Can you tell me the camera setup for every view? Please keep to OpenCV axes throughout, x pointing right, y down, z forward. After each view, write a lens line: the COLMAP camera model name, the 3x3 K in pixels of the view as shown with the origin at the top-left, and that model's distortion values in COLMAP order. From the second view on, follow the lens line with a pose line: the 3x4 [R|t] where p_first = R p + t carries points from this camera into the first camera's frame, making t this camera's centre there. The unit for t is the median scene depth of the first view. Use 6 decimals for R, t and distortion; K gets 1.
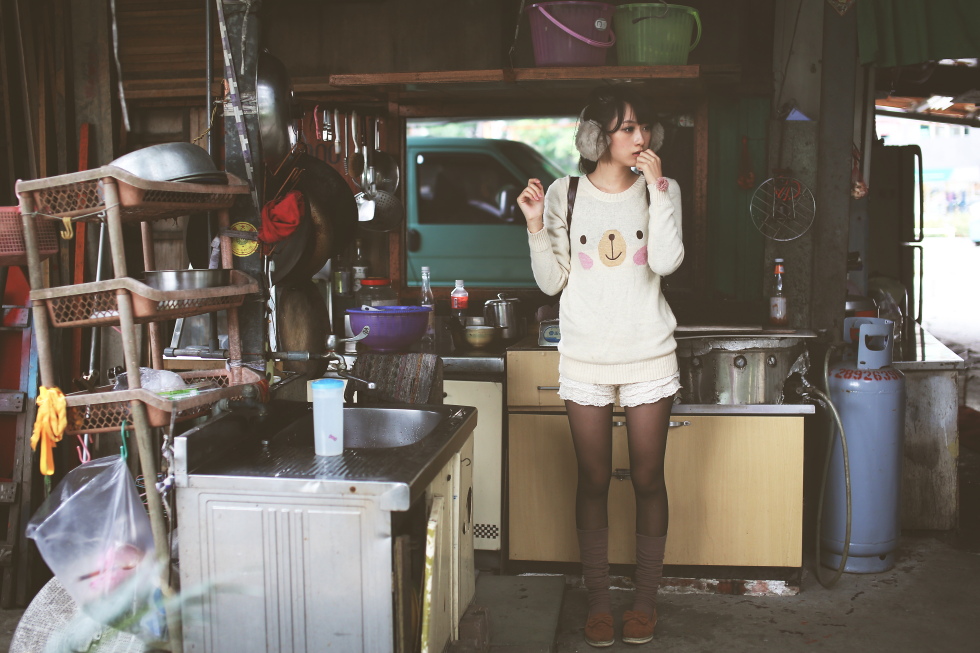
lens RADIAL K [[1307.4, 0, 490.0], [0, 1307.4, 326.5], [0, 0, 1]] dist [-0.185139, 0.406035]
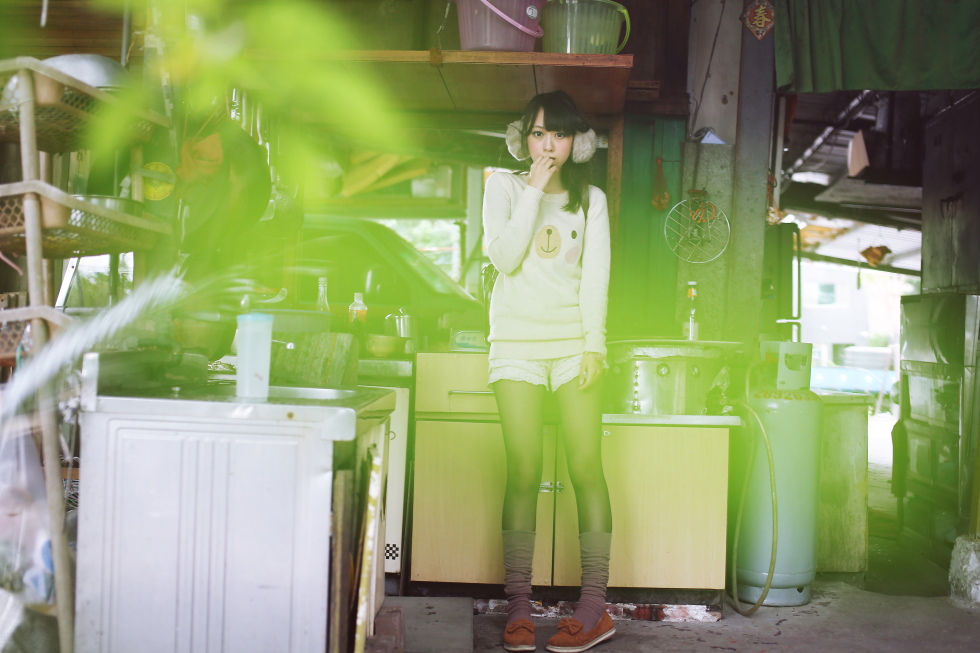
lens RADIAL K [[1307.4, 0, 490.0], [0, 1307.4, 326.5], [0, 0, 1]] dist [-0.185139, 0.406035]
pose [[0.989893, 0.044238, 0.134740, -0.063623], [-0.027743, 0.992152, -0.121924, 0.115770], [-0.139076, 0.116953, 0.983351, 0.073253]]
